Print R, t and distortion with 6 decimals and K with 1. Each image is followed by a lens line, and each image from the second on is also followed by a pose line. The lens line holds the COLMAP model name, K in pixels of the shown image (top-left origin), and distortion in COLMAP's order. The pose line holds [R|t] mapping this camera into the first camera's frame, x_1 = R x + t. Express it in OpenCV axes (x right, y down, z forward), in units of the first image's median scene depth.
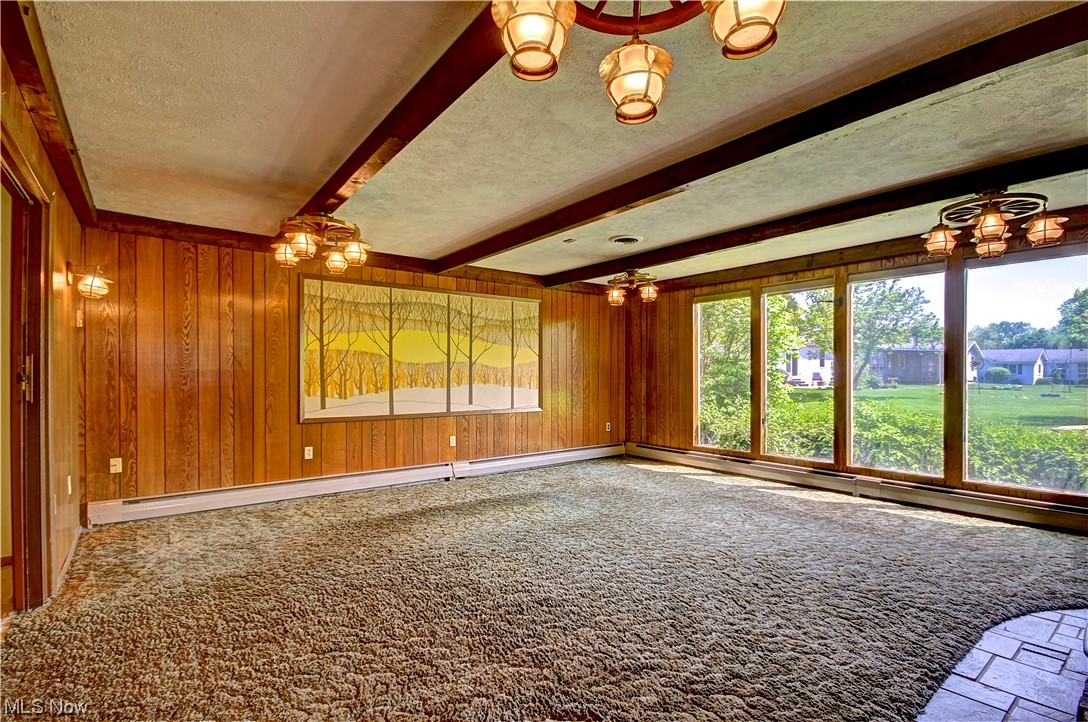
lens RADIAL K [[512.6, 0, 542.8], [0, 512.6, 374.3], [0, 0, 1]] dist [-0.001465, 0.000442]
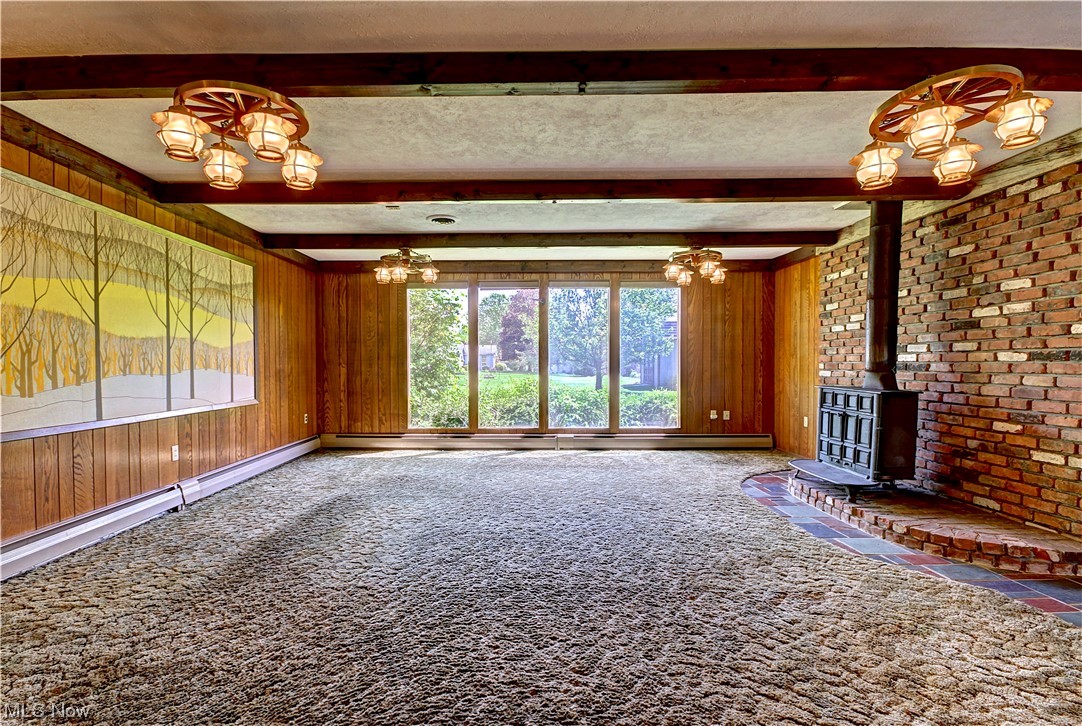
lens RADIAL K [[526.2, 0, 517.2], [0, 526.2, 369.3], [0, 0, 1]] dist [-0.001043, -0.001151]
pose [[0.618186, -0.010886, 0.785956, -0.462170], [0.003793, 0.999934, 0.010866, 0.013171], [-0.786022, -0.003737, 0.618187, 0.217200]]
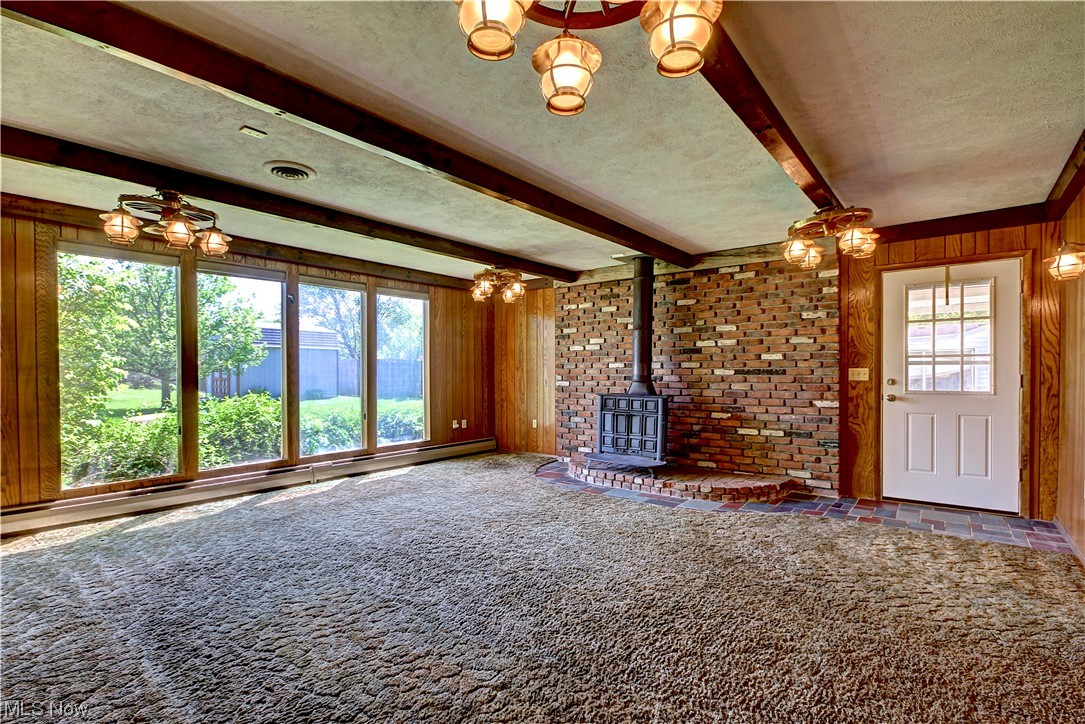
lens RADIAL K [[511.2, 0, 541.3], [0, 511.2, 375.2], [0, 0, 1]] dist [-0.001465, 0.000442]
pose [[-0.236657, -0.008525, 0.971556, -0.486180], [0.004827, 0.999939, 0.009949, 0.002354], [-0.971581, 0.007044, -0.236601, 0.703626]]
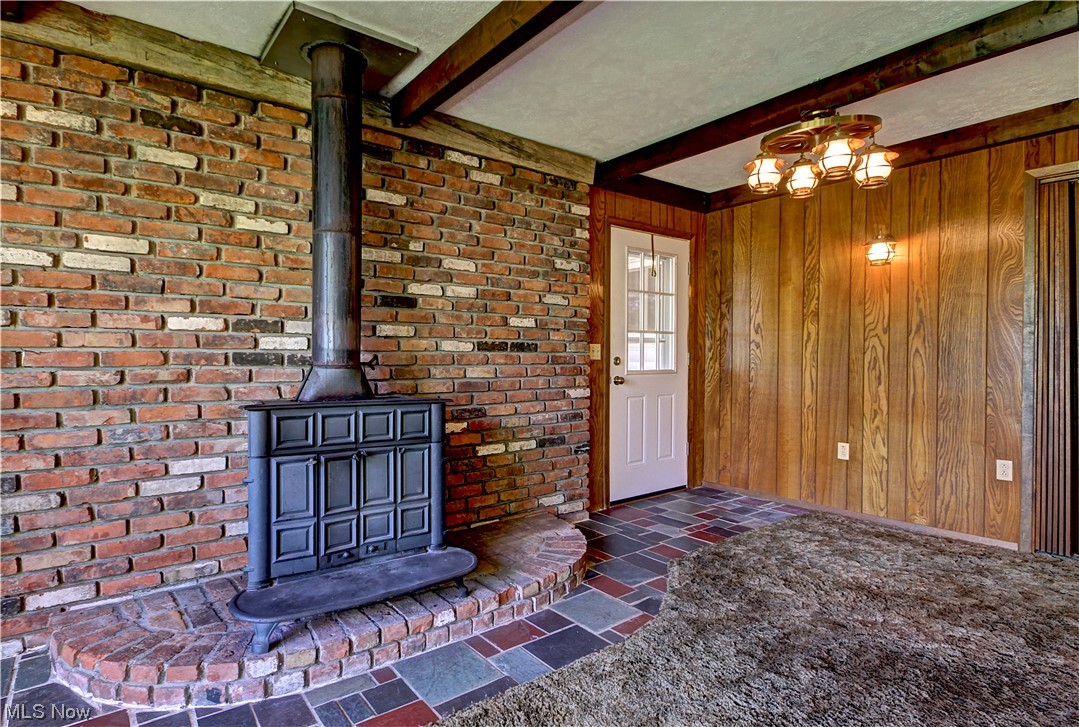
lens RADIAL K [[561.6, 0, 504.8], [0, 561.6, 364.6], [0, 0, 1]] dist [0.000169, -0.000088]
pose [[-0.999703, -0.002617, 0.024247, 0.301882], [-0.002255, 0.999886, 0.014946, 0.017540], [-0.024284, 0.014886, -0.999594, 0.709957]]
